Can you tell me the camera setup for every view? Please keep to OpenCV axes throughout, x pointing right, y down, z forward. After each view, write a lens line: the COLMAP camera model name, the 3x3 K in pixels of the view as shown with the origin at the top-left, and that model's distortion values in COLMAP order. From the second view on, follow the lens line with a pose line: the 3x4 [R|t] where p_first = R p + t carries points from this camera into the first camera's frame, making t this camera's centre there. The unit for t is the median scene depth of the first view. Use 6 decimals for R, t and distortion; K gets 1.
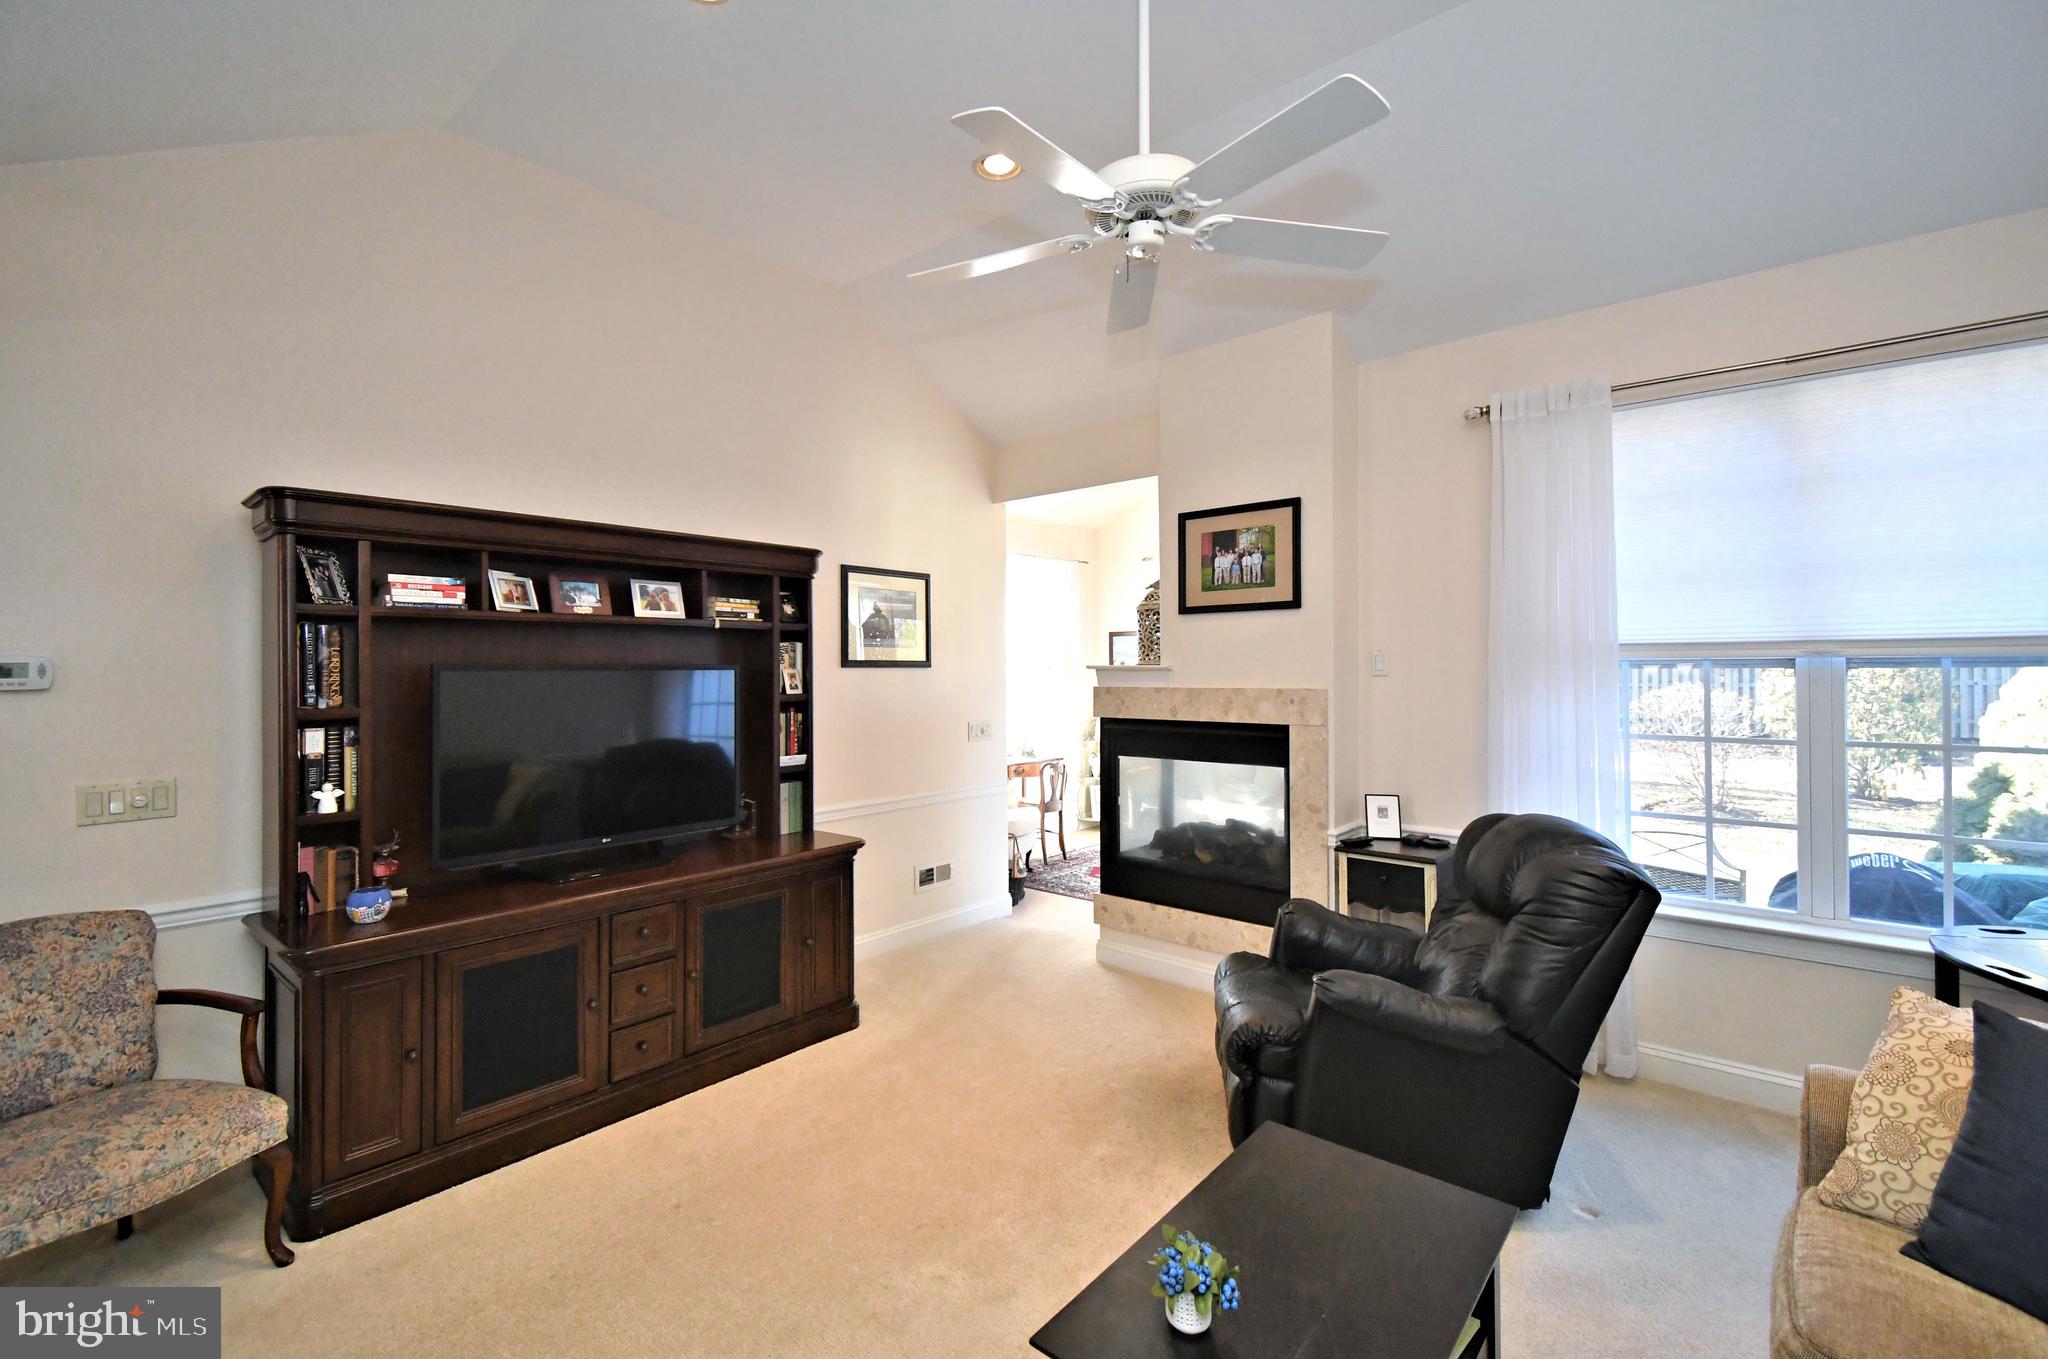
lens RADIAL K [[885.3, 0, 1025.6], [0, 885.3, 669.3], [0, 0, 1]] dist [0.023370, -0.000941]
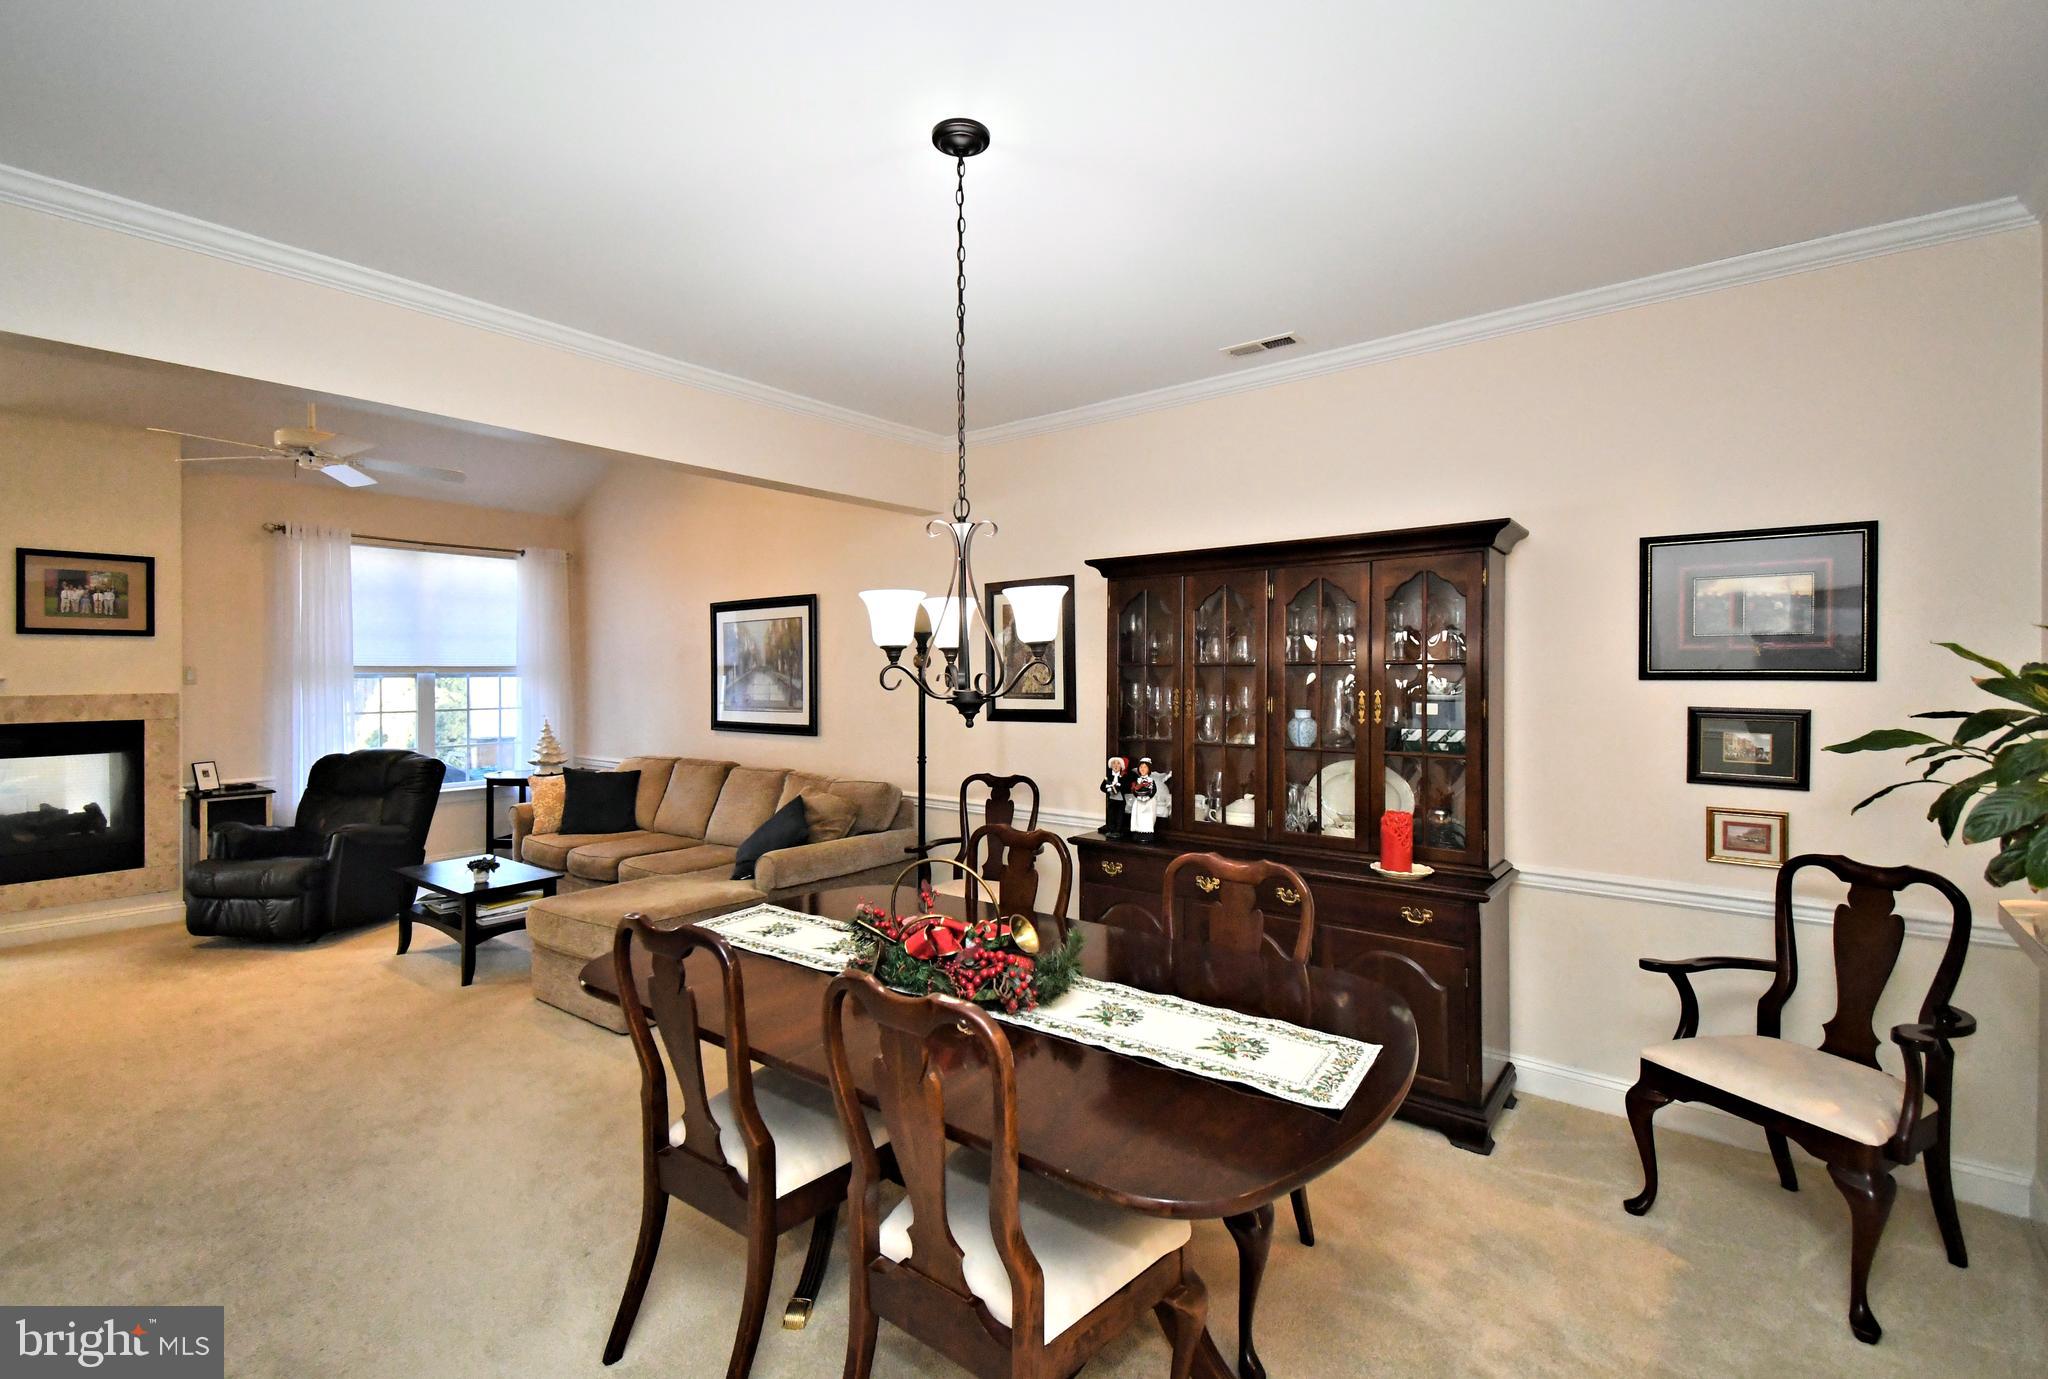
lens RADIAL K [[917.0, 0, 1017.7], [0, 917.0, 668.0], [0, 0, 1]] dist [-0.002642, -0.000721]
pose [[-0.062691, 0.009284, 0.997990, -1.276813], [0.002430, 0.999955, -0.009149, -0.001725], [-0.998030, 0.001852, -0.062711, -0.289854]]
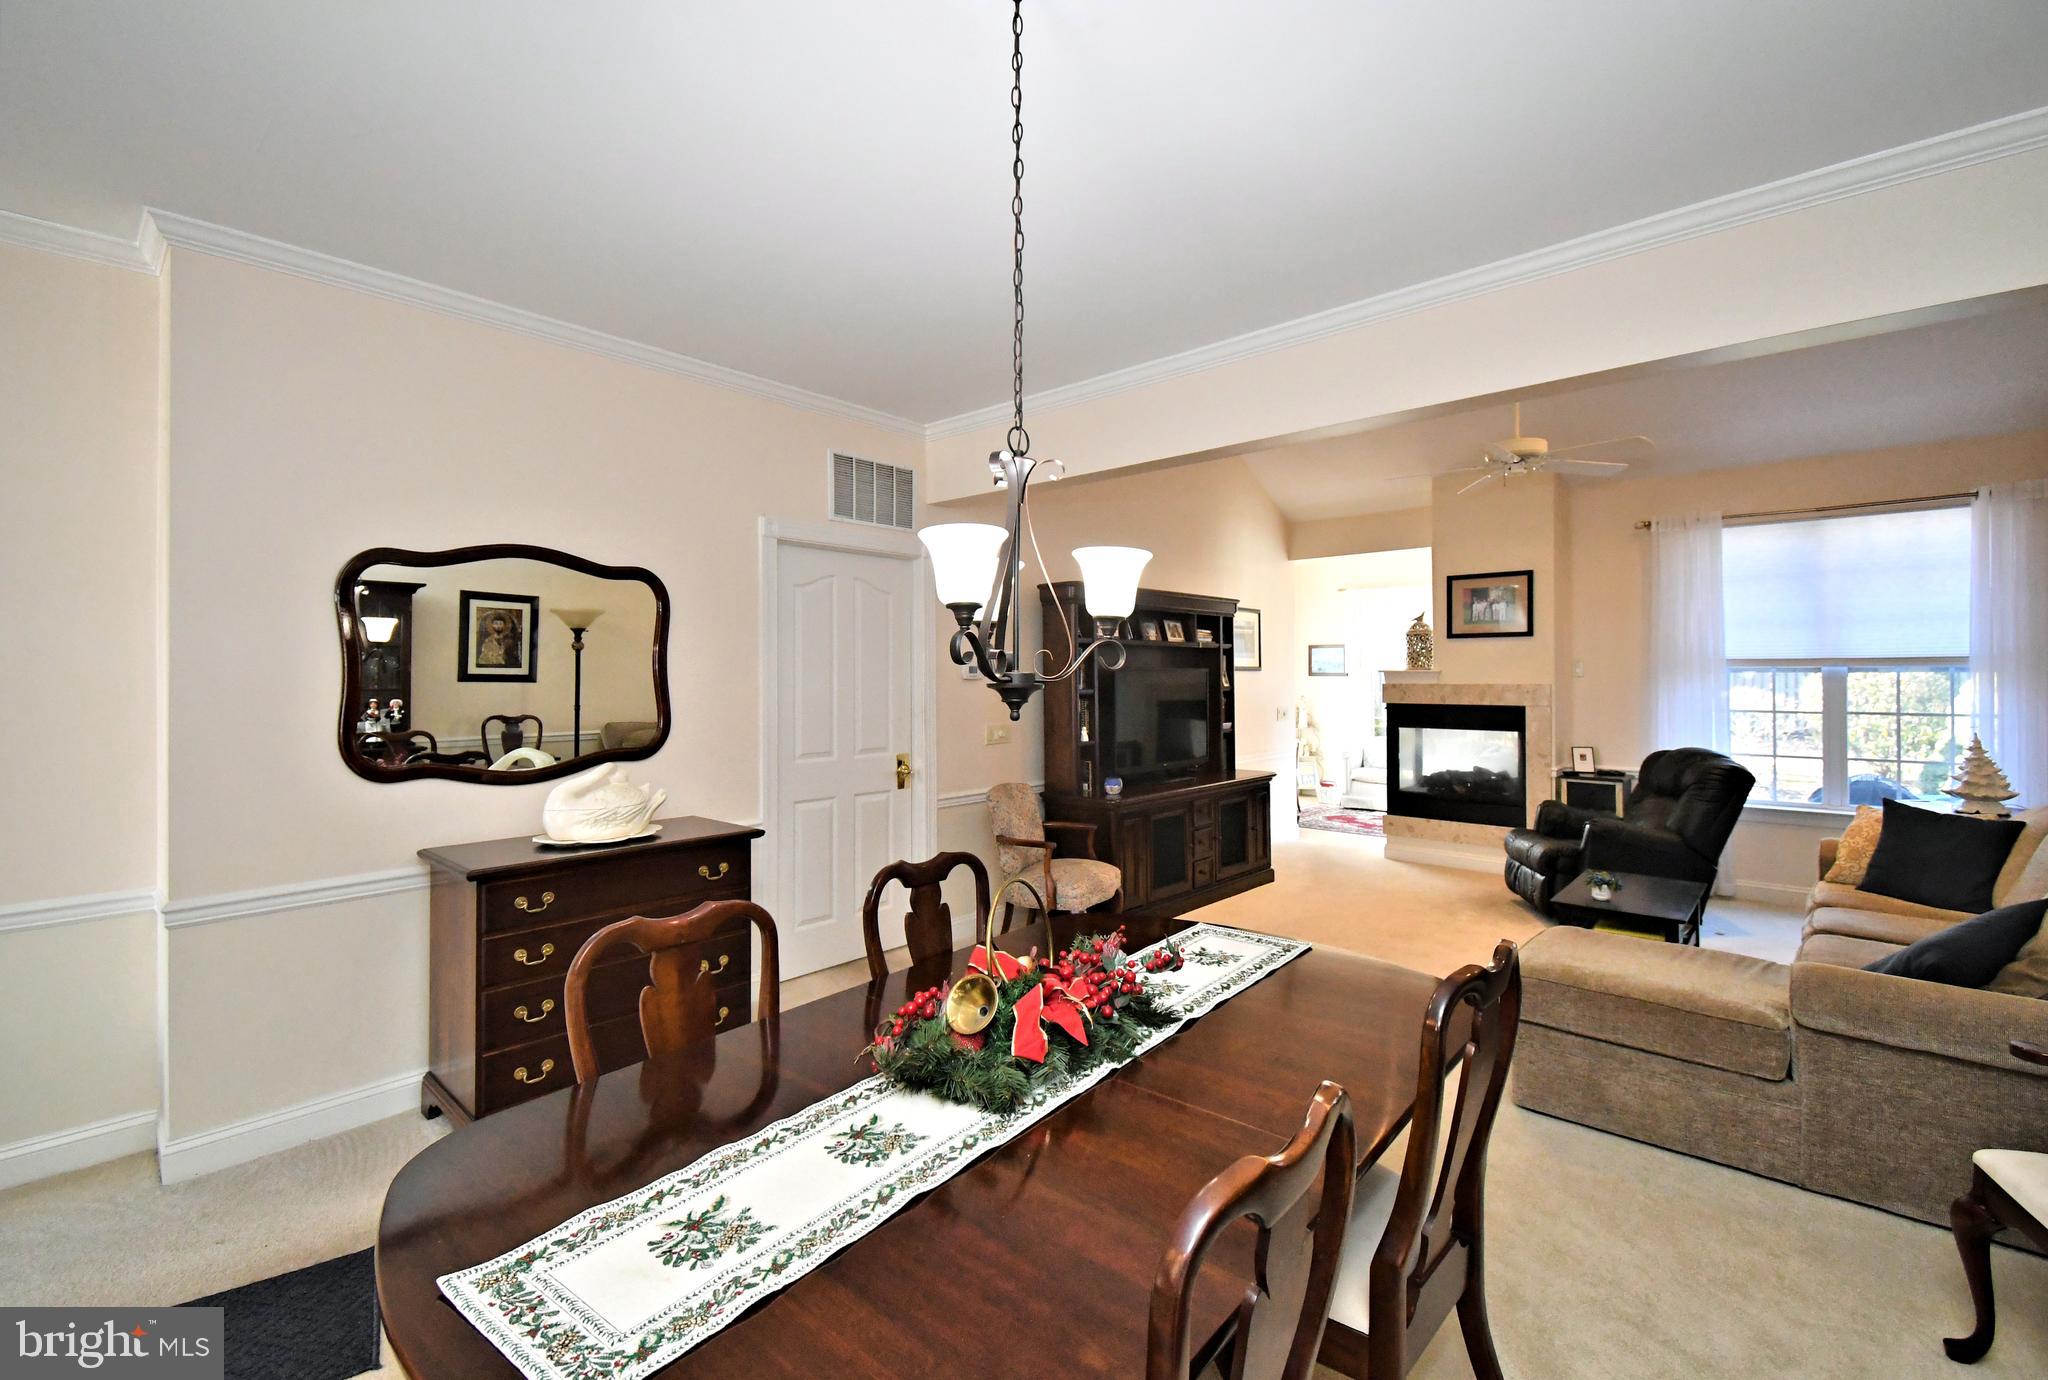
lens RADIAL K [[917.0, 0, 1031.5], [0, 917.0, 673.2], [0, 0, 1]] dist [-0.002642, -0.000721]
pose [[0.999902, 0.003238, -0.013641, -0.638676], [-0.003276, 0.999991, -0.002751, 0.009428], [0.013632, 0.002795, 0.999903, -0.774226]]
